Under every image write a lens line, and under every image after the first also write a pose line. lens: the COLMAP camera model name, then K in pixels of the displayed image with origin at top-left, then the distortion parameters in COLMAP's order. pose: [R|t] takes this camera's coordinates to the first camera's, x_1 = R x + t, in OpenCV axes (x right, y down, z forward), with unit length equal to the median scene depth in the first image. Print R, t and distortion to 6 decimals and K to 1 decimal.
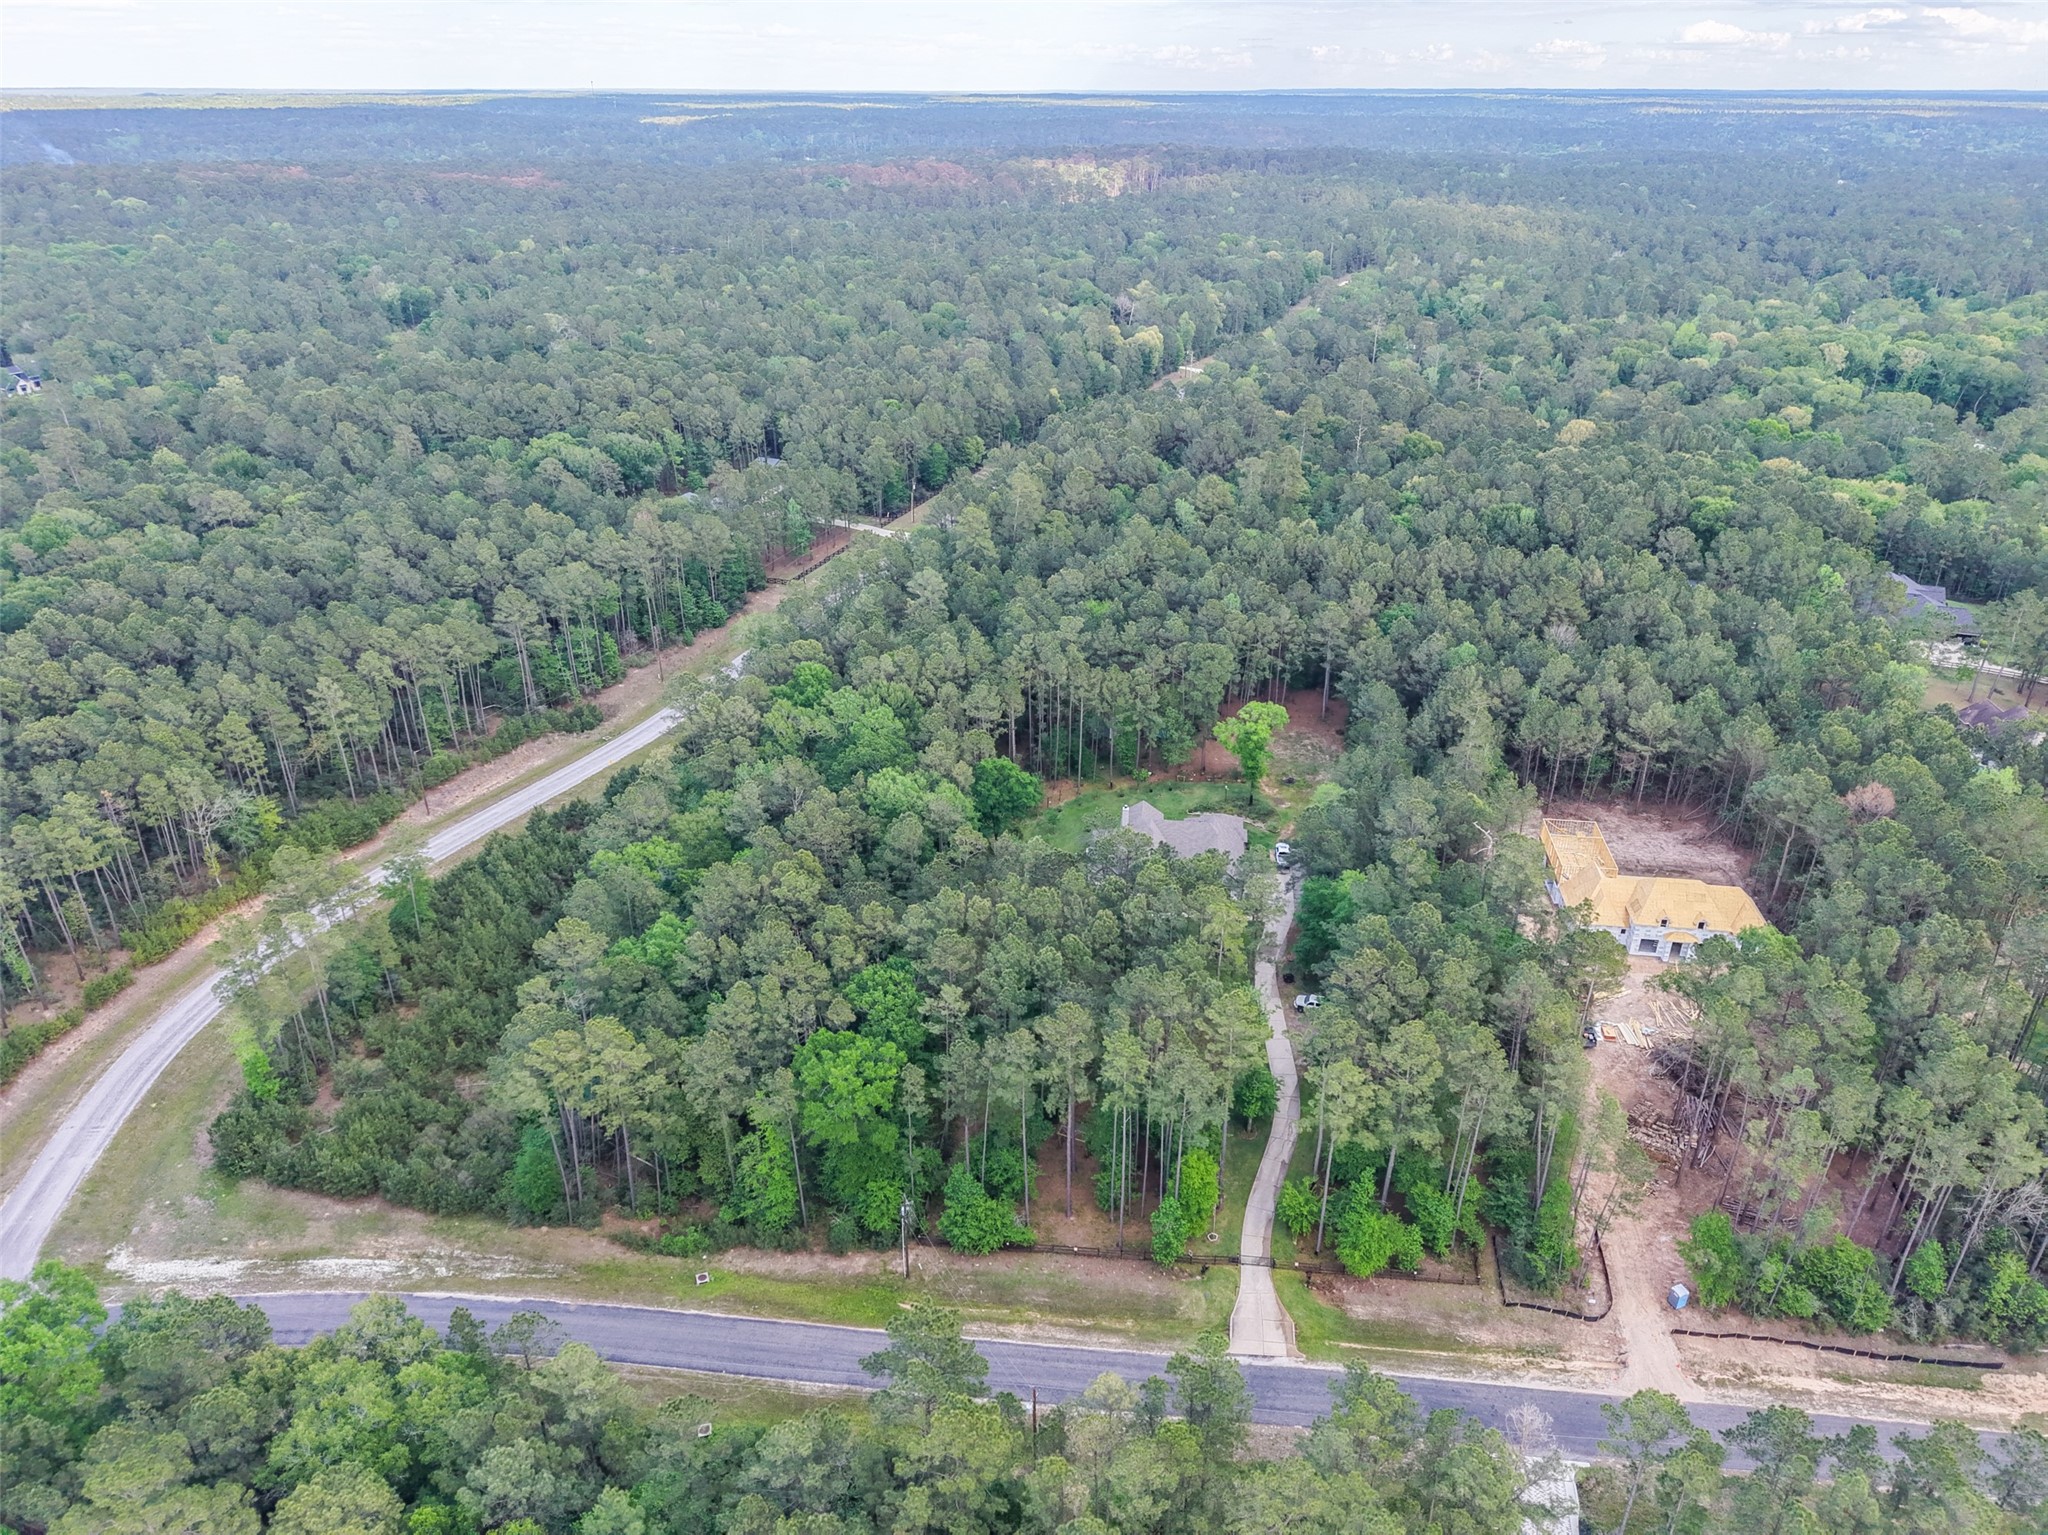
lens RADIAL K [[1371.4, 0, 1028.3], [0, 1371.4, 765.4], [0, 0, 1]] dist [0.020217, -0.017779]
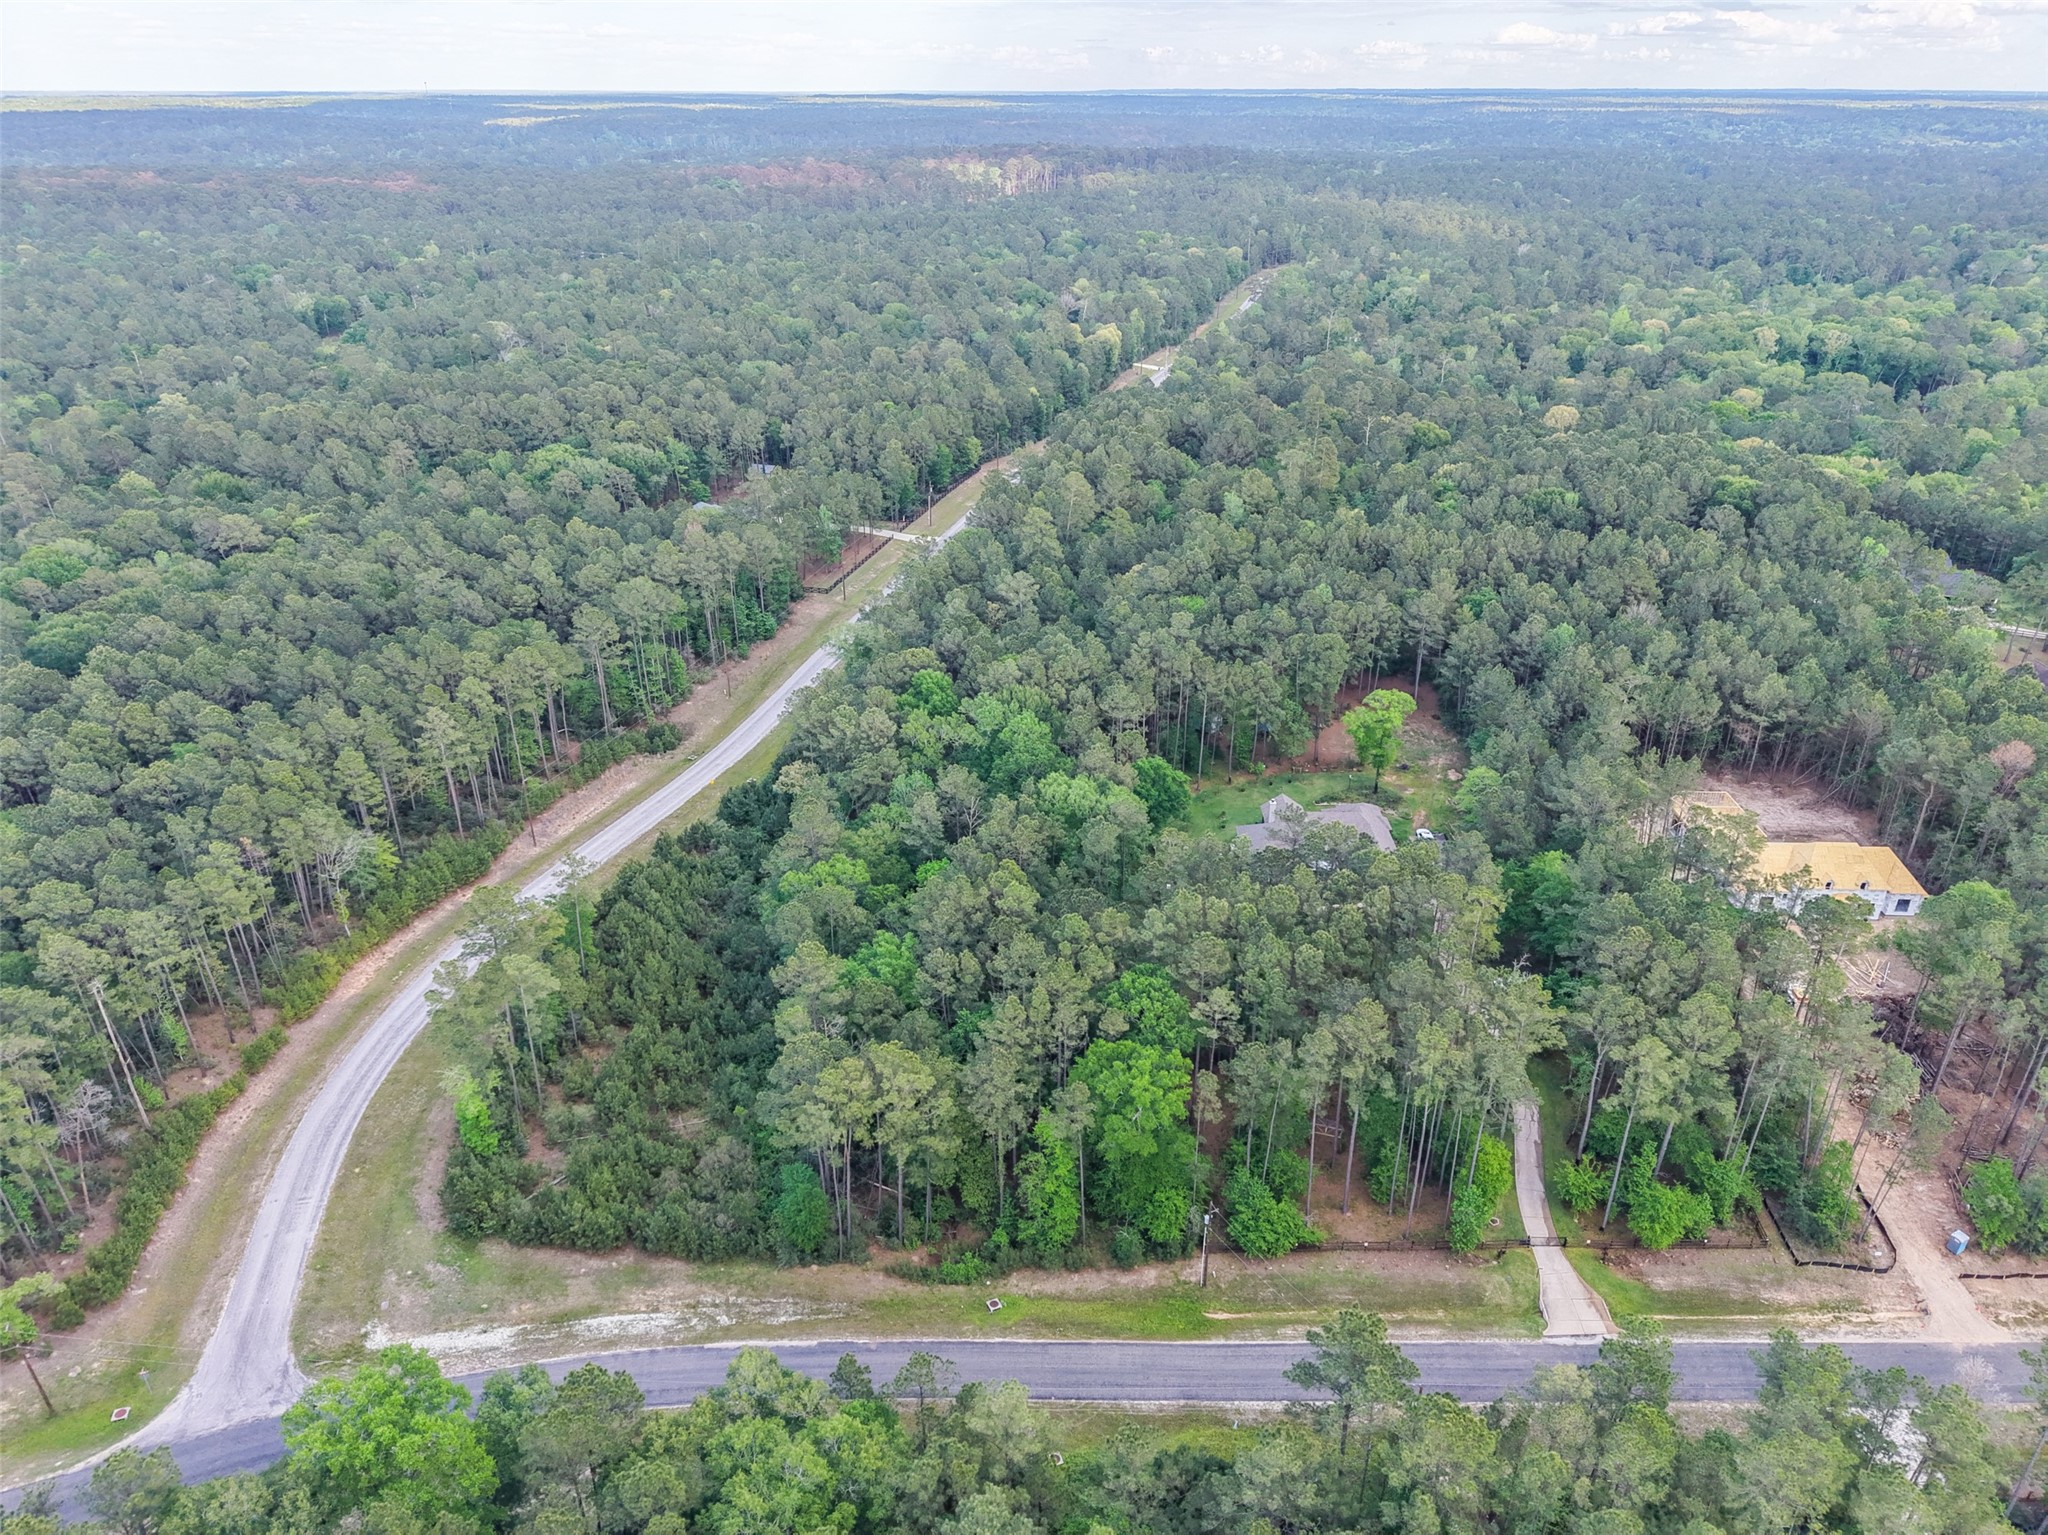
lens RADIAL K [[1371.4, 0, 1028.3], [0, 1371.4, 765.4], [0, 0, 1]] dist [0.020217, -0.017779]
pose [[0.994431, -0.048165, 0.093737, -0.195764], [0.048192, 0.998836, 0.001974, -0.005878], [-0.093723, 0.002554, 0.995595, 0.020016]]
